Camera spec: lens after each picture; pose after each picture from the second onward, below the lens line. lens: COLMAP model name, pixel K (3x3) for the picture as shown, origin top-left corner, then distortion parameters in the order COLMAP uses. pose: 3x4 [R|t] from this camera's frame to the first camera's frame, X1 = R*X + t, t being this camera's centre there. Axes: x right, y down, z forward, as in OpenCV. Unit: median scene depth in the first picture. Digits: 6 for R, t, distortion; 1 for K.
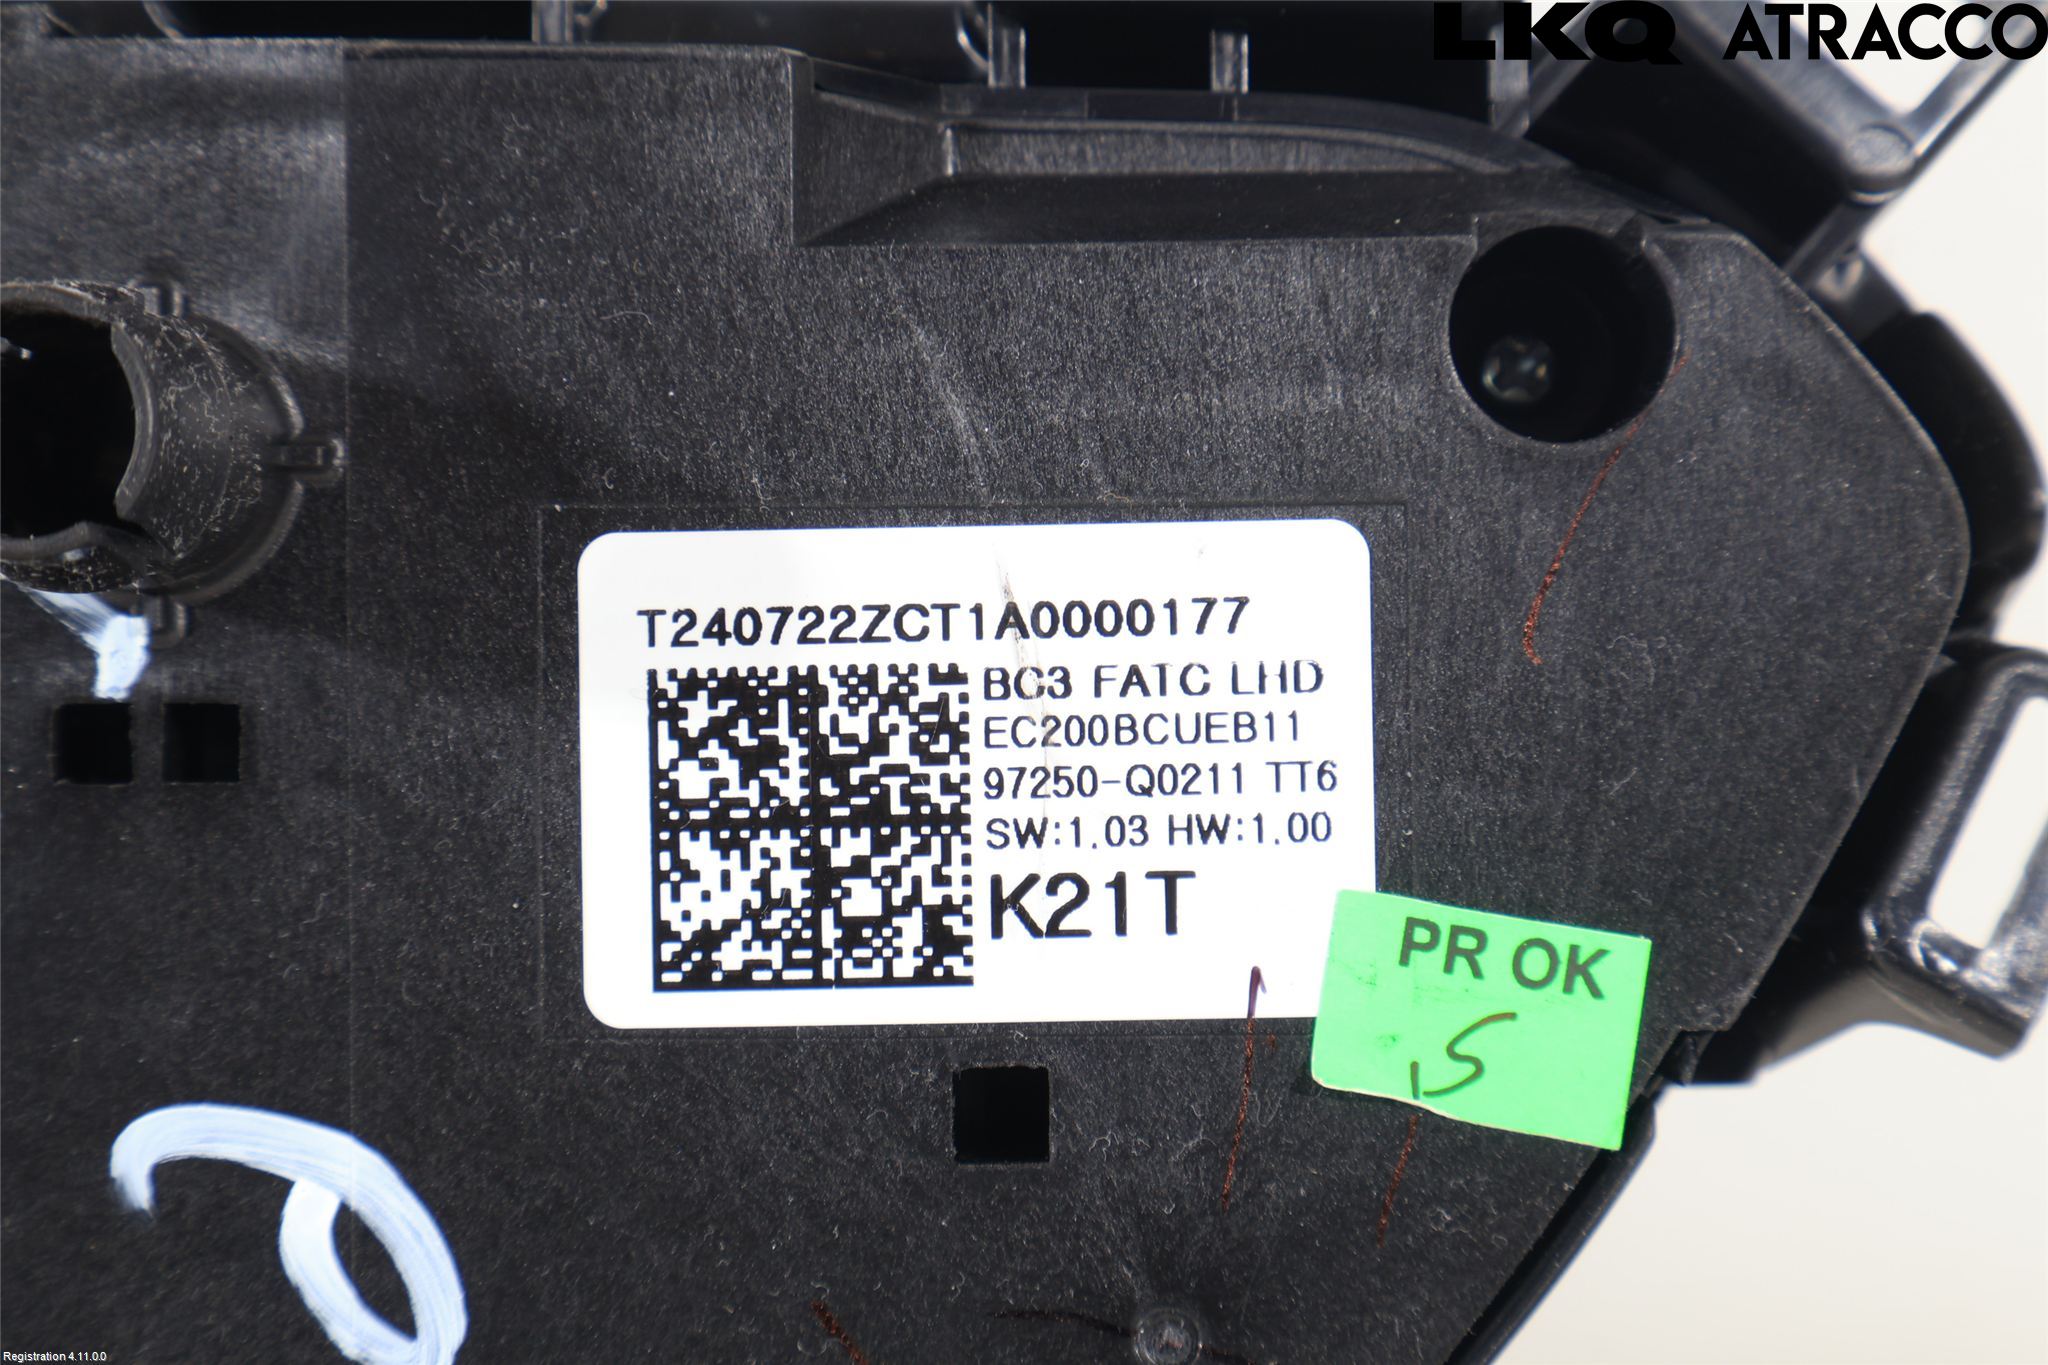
lens RADIAL K [[4244.2, 0, 1024.0], [0, 4244.2, 674.4], [0, 0, 1]] dist [-0.062138, 0.000000]
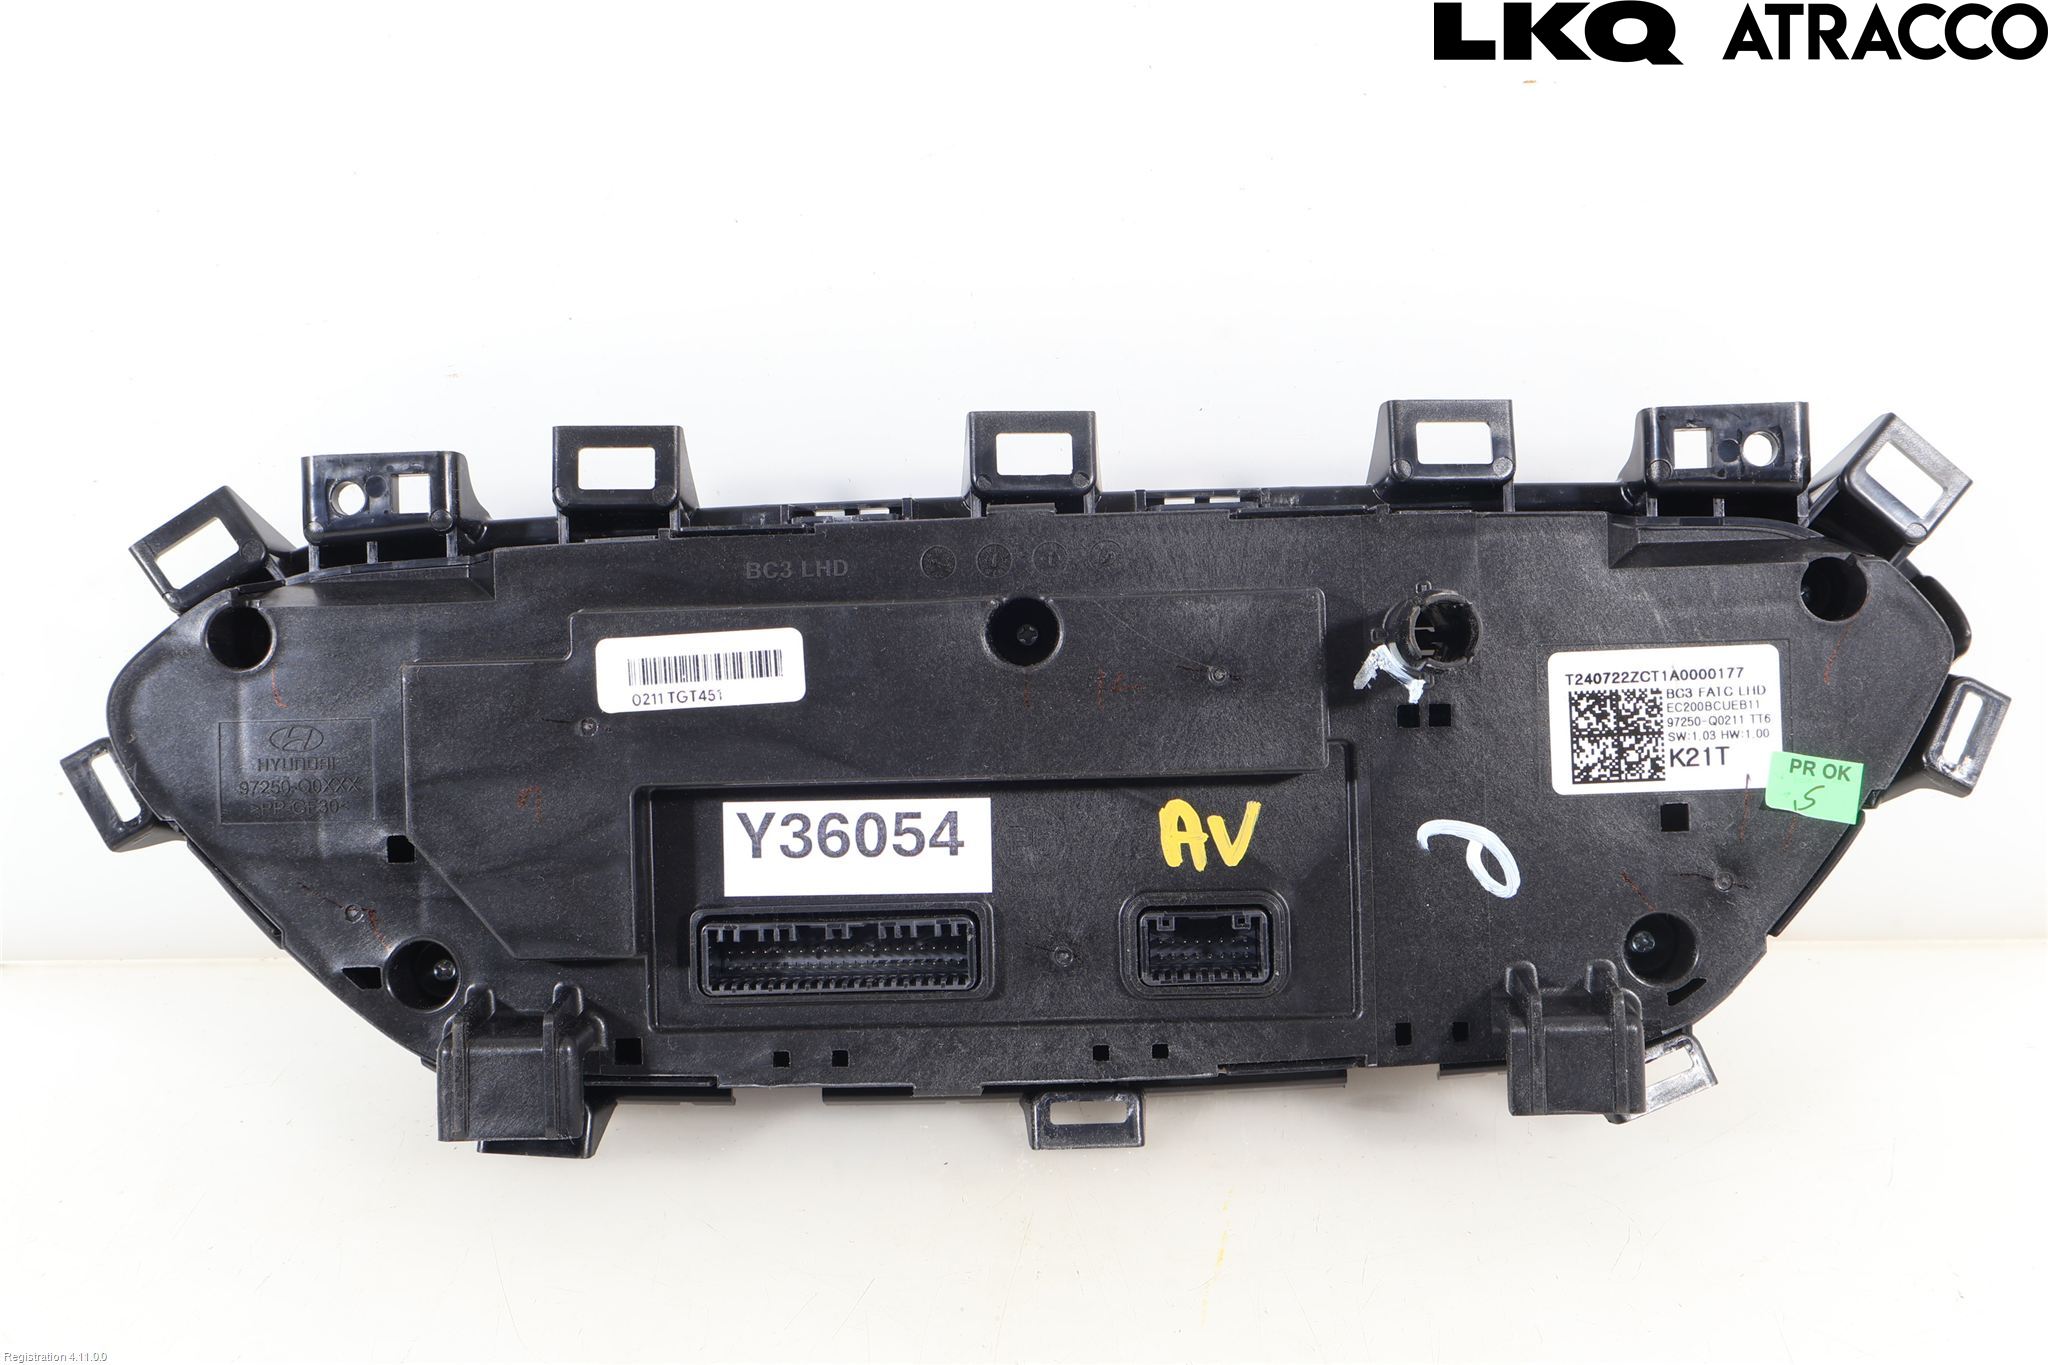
lens RADIAL K [[2428.4, 0, 1023.2], [0, 2428.4, 693.6], [0, 0, 1]] dist [-0.026264, 0.000000]
pose [[0.998691, -0.019244, -0.047394, -0.441163], [0.019134, 0.999813, -0.002778, -0.002409], [0.047438, 0.001867, 0.998872, -1.005274]]
